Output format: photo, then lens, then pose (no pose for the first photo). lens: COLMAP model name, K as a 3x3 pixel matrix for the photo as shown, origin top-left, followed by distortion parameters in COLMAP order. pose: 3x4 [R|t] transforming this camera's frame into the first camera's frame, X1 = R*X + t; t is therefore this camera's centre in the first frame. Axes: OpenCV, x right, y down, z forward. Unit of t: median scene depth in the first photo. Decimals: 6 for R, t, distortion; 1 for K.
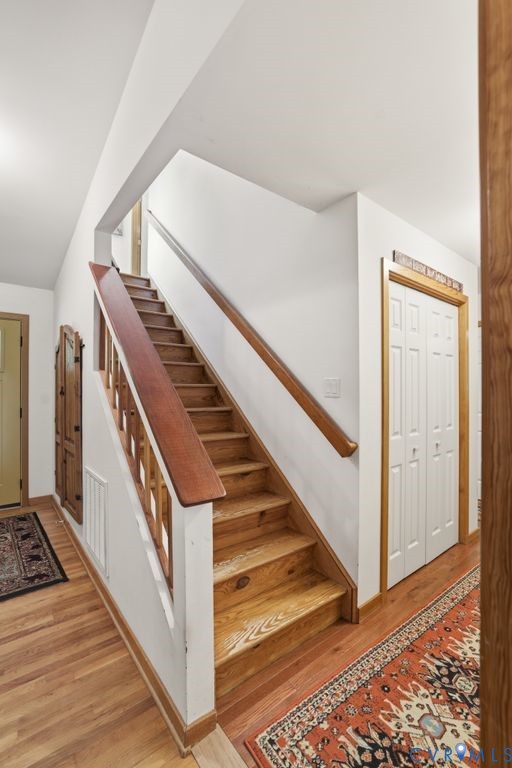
lens RADIAL K [[335.1, 0, 255.0], [0, 335.1, 388.1], [0, 0, 1]] dist [-0.026547, -0.000201]
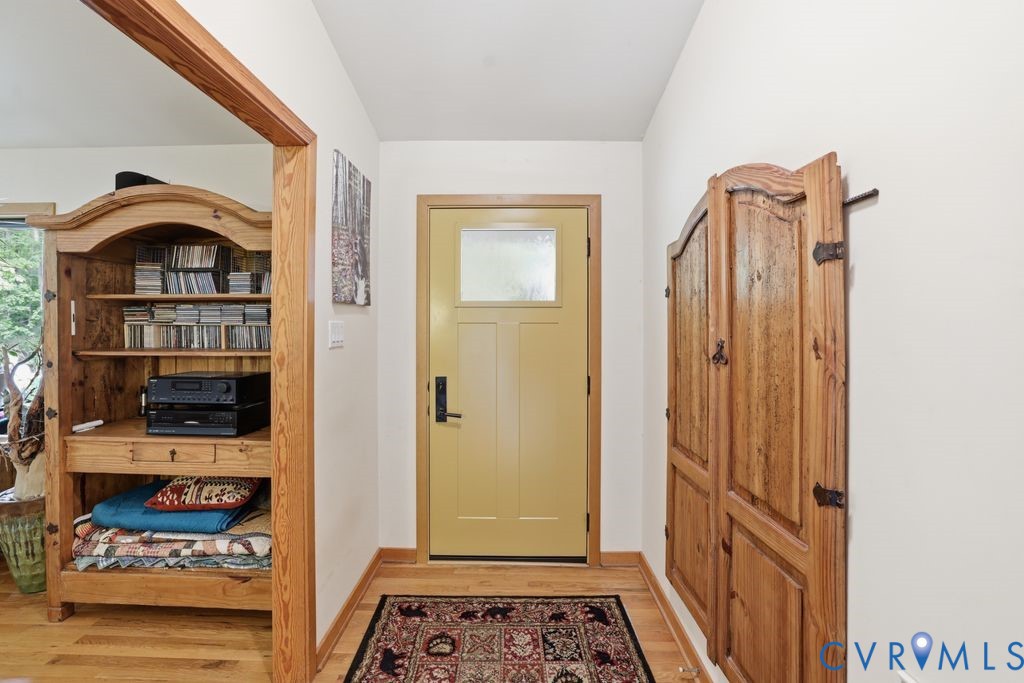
lens RADIAL K [[446.8, 0, 512.1], [0, 446.8, 333.6], [0, 0, 1]] dist [-0.026547, -0.000201]
pose [[0.777578, 0.006798, -0.628750, -0.475772], [0.003152, 0.999887, 0.014708, -0.022288], [0.628779, -0.013418, 0.777468, 0.502729]]
